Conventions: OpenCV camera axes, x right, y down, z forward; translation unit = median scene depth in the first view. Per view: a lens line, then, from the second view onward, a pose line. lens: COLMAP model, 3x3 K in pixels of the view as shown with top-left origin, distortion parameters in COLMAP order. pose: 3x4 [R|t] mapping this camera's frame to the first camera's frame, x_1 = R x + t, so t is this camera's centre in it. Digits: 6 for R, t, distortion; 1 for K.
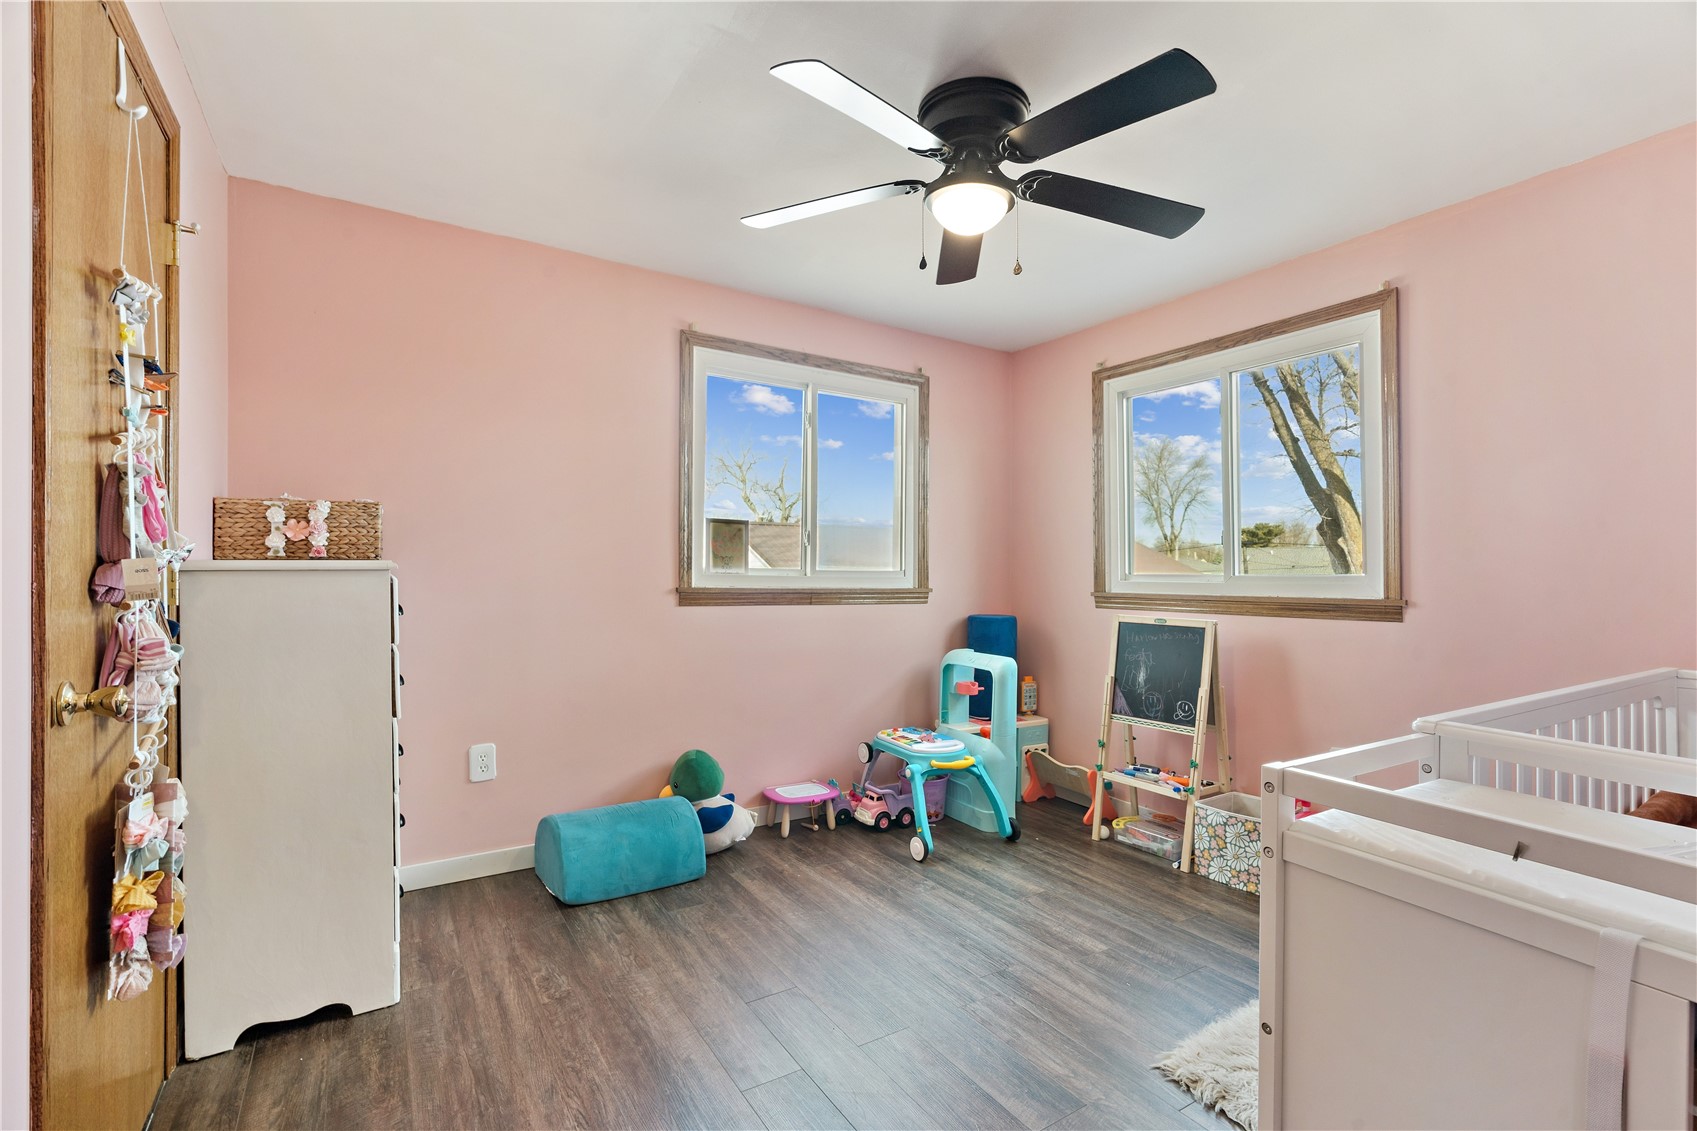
lens RADIAL K [[762.2, 0, 854.0], [0, 762.2, 568.1], [0, 0, 1]] dist [-0.014114, 0.001995]
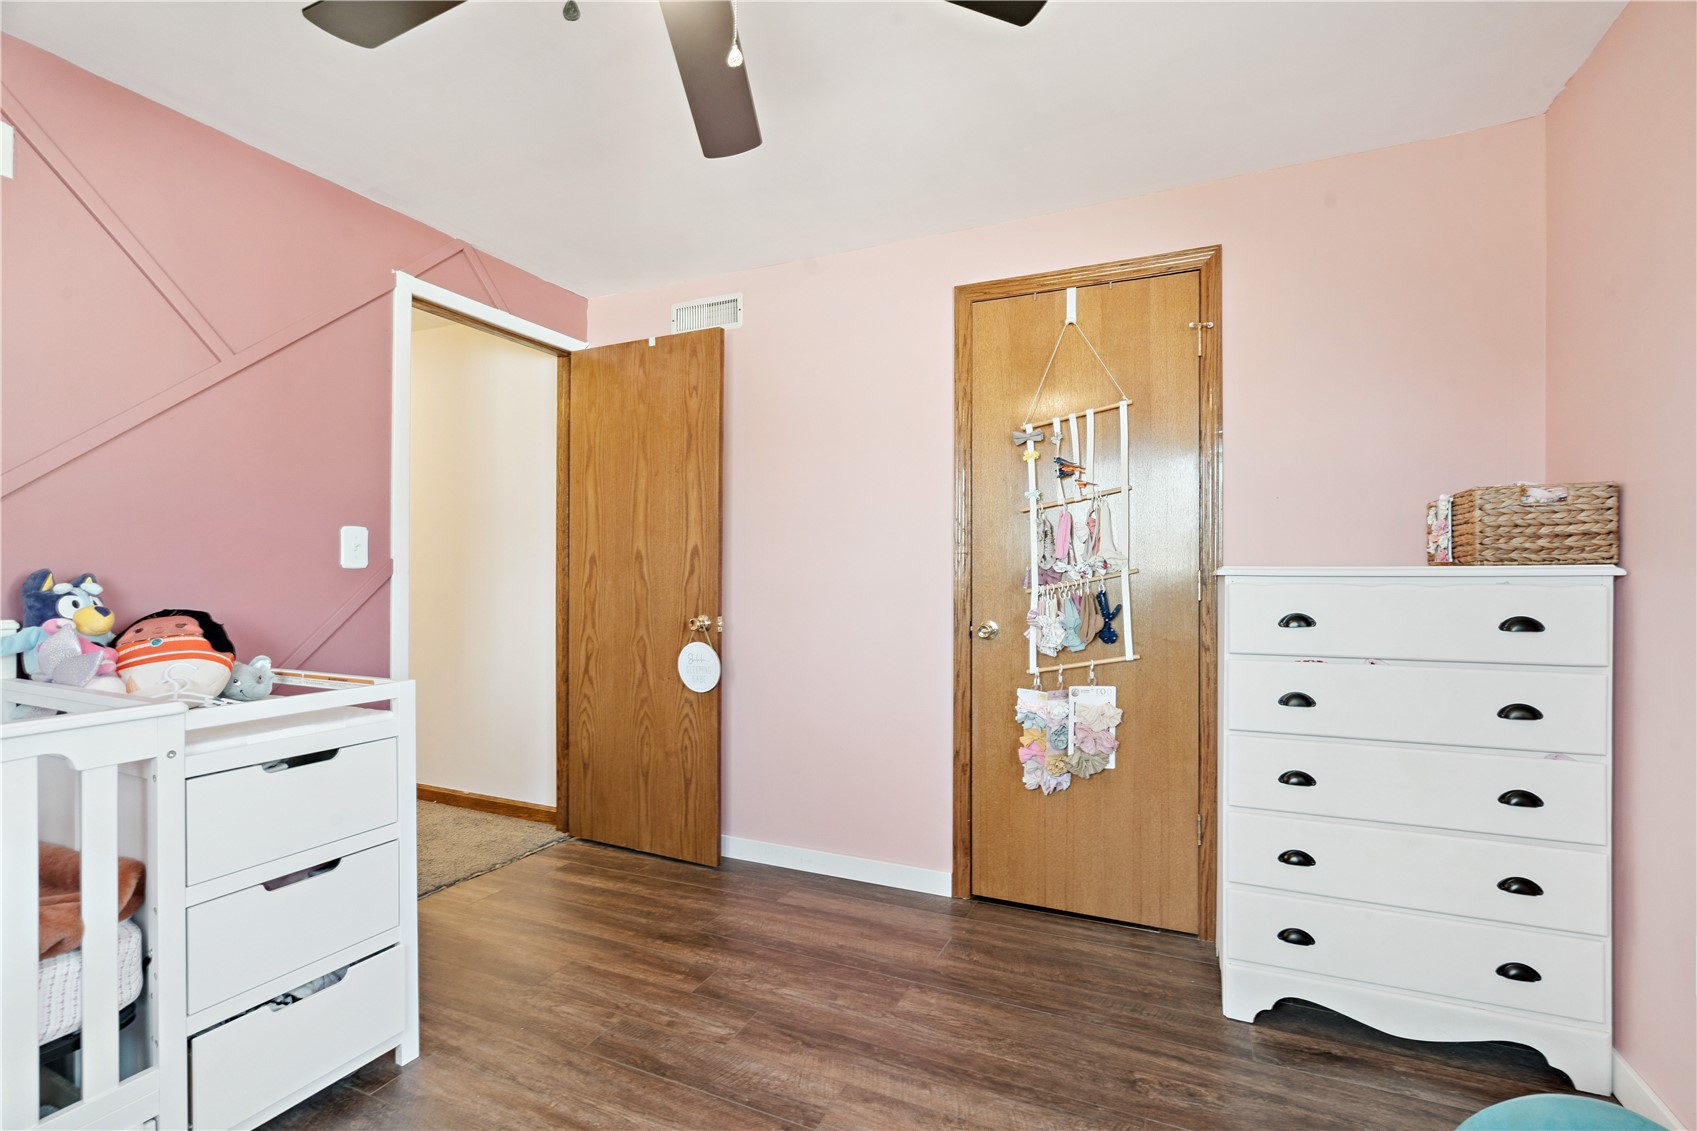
lens RADIAL K [[762.2, 0, 856.2], [0, 762.2, 569.5], [0, 0, 1]] dist [-0.014114, 0.001995]
pose [[-0.832995, 0.000023, -0.553281, 0.343813], [0.001784, 0.999995, -0.002645, -0.006020], [0.553278, -0.003190, -0.832990, 1.554186]]
